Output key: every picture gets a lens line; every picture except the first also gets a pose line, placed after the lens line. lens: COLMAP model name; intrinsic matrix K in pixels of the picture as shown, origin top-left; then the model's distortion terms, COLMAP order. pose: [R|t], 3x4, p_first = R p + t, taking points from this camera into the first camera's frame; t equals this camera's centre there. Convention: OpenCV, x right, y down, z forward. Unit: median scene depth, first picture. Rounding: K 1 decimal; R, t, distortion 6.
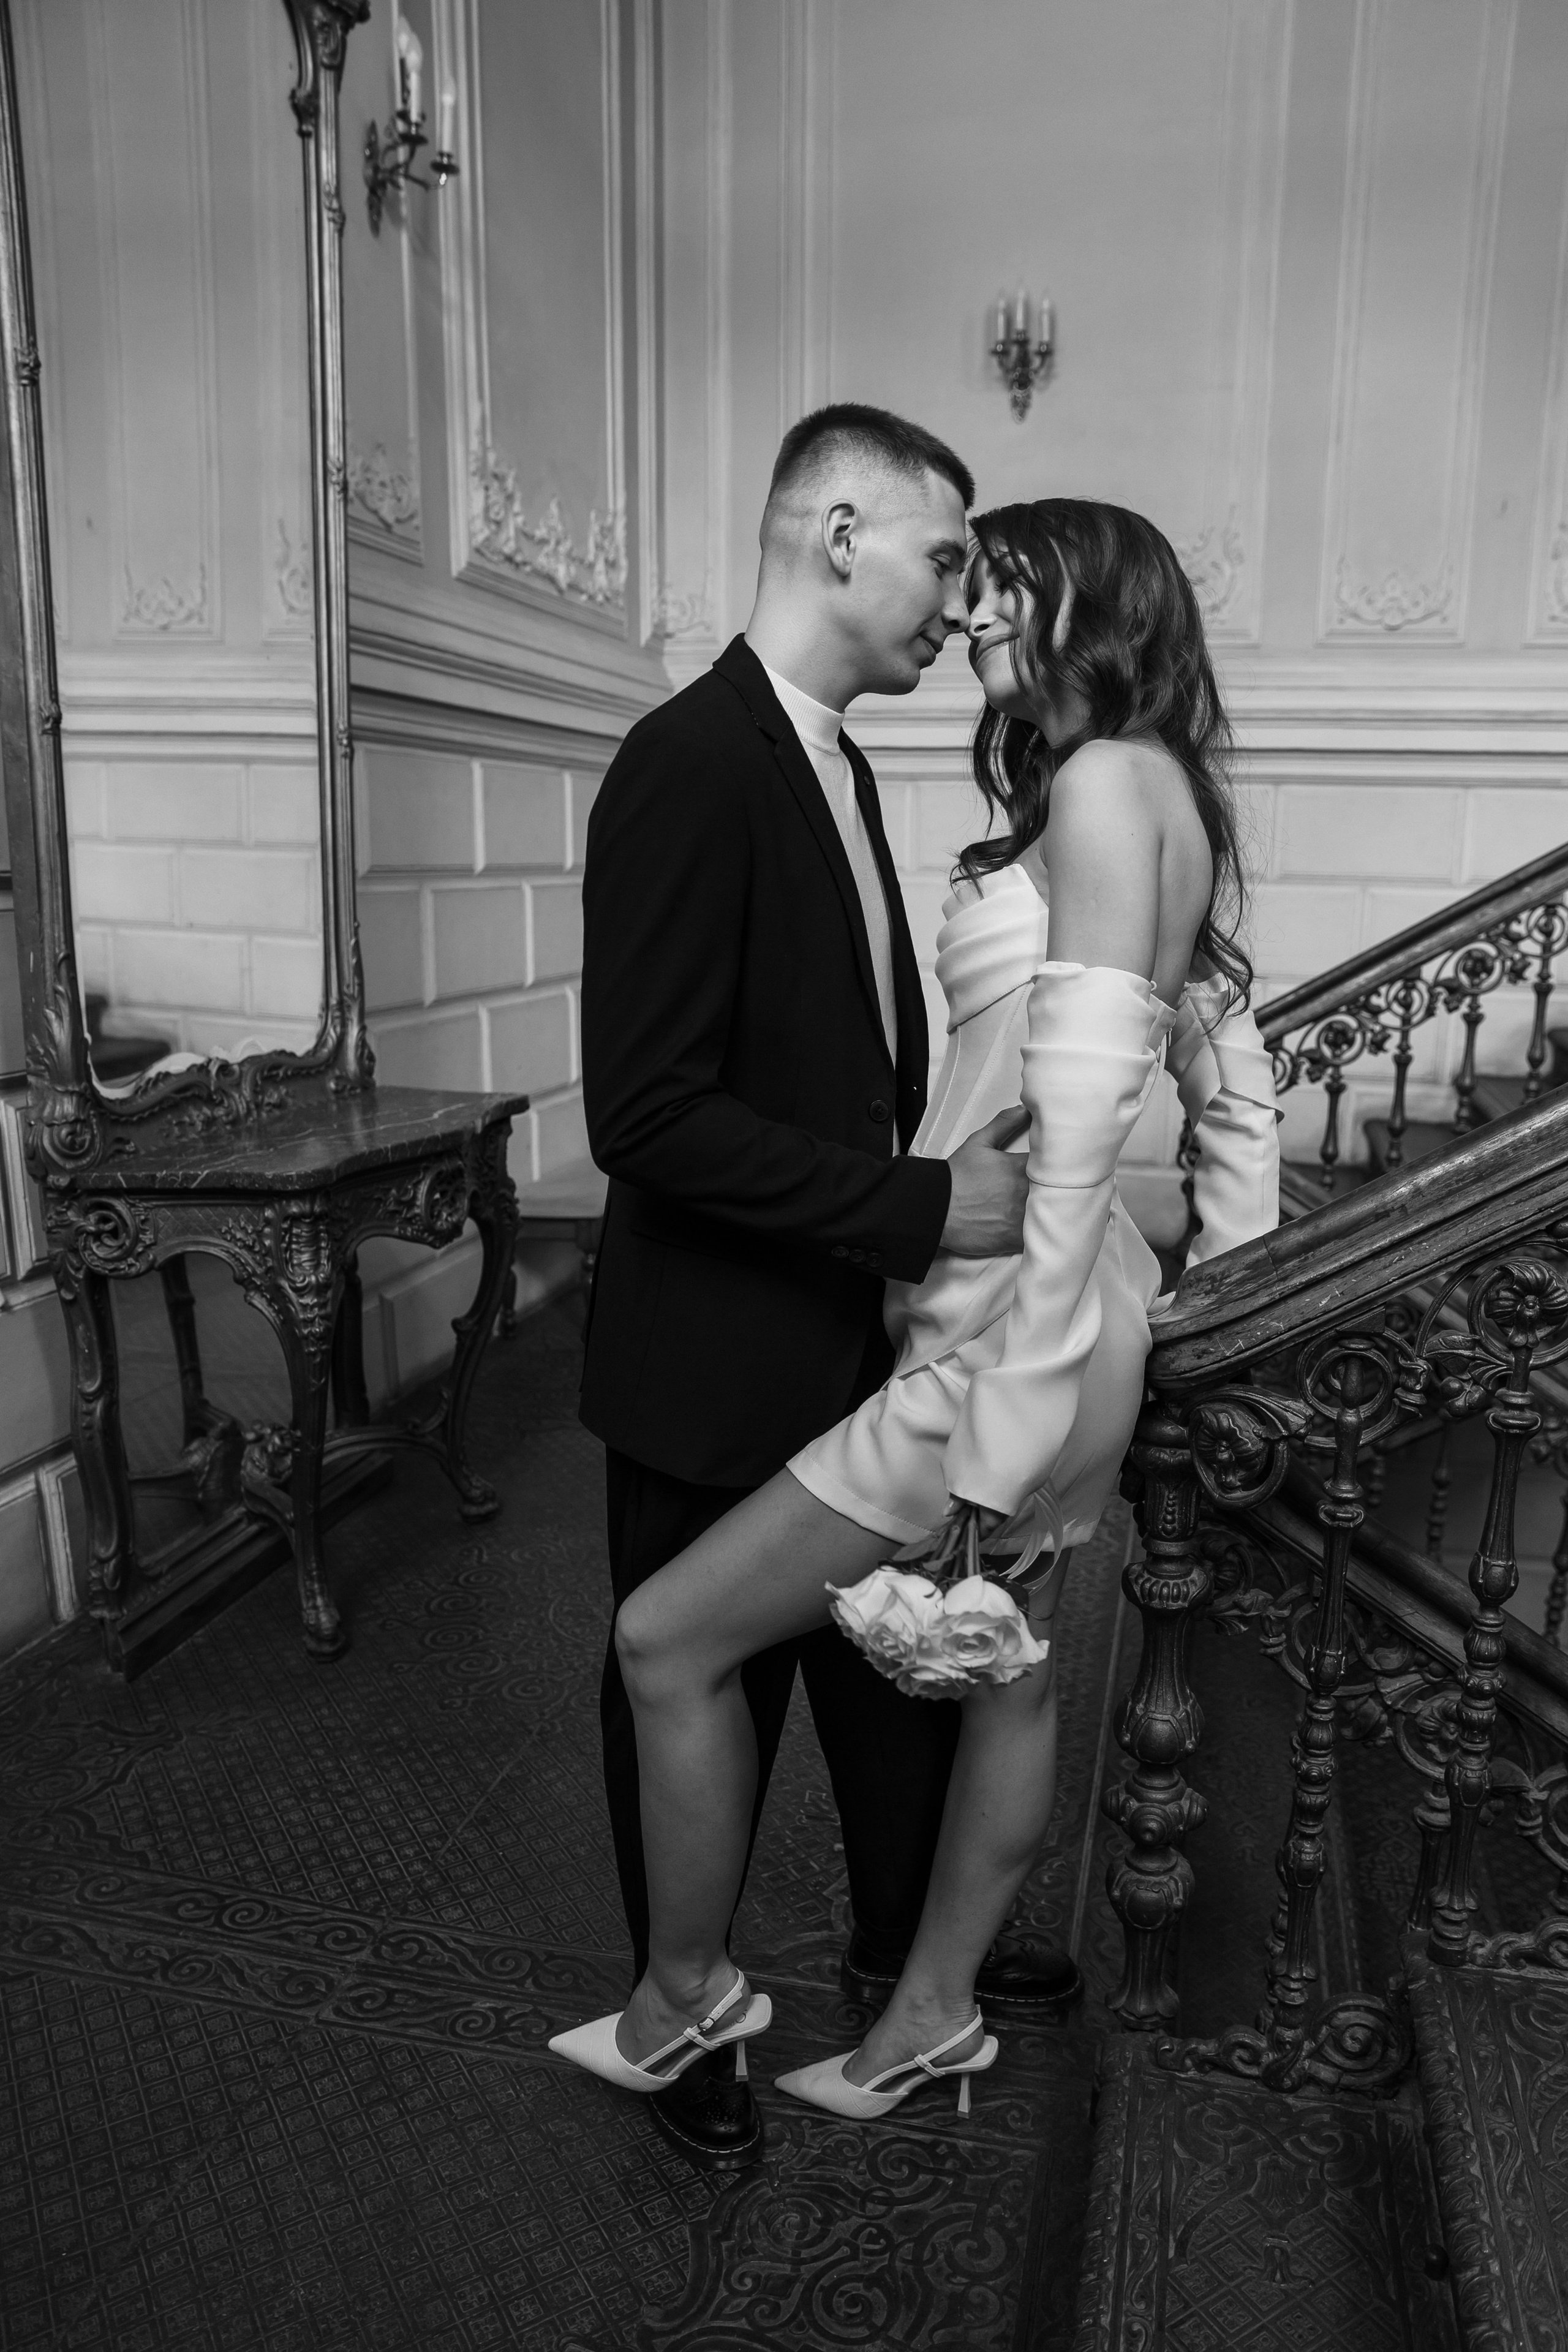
lens RADIAL K [[1631.3, 0, 746.9], [0, 1631.3, 1164.8], [0, 0, 1]] dist [-0.084388, 0.051298]
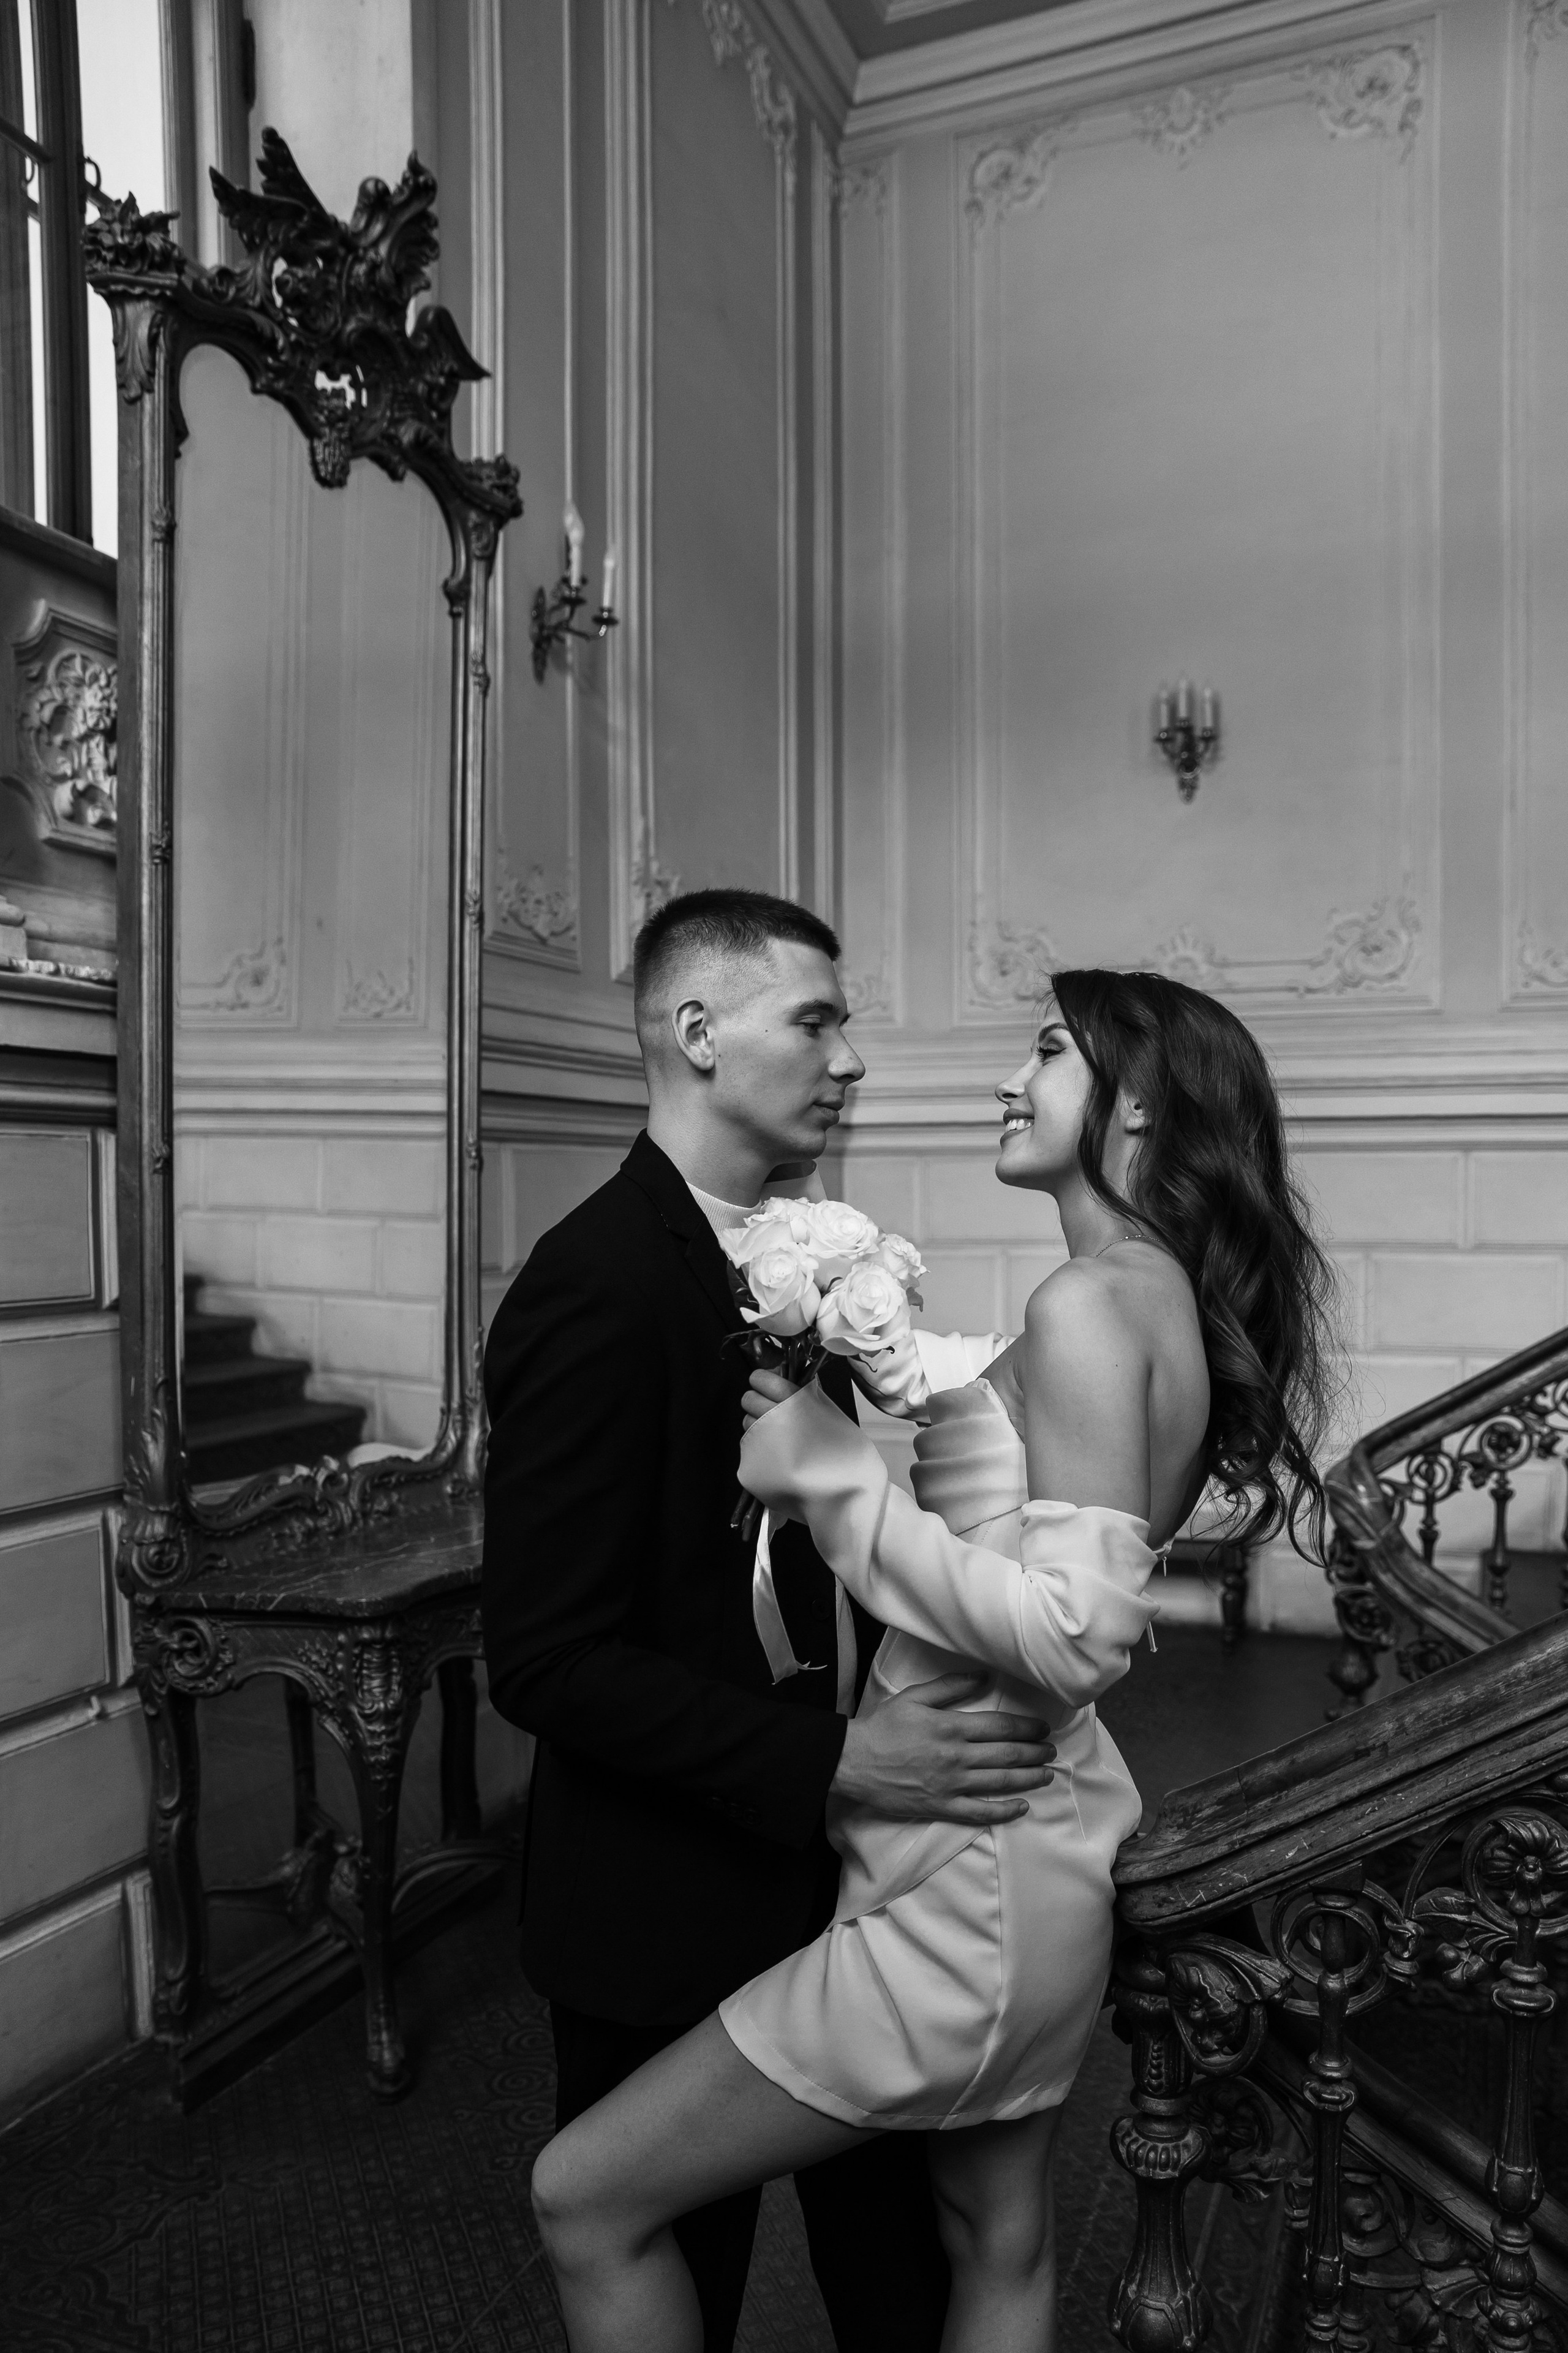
lens RADIAL K [[1631.8, 0, 742.8], [0, 1631.8, 1257.7], [0, 0, 1]] dist [-0.084388, 0.051298]
pose [[0.990040, -0.007020, -0.140610, 0.092761], [-0.014676, 0.988169, -0.152668, -0.052441], [0.140018, 0.153211, 0.978224, 0.015196]]
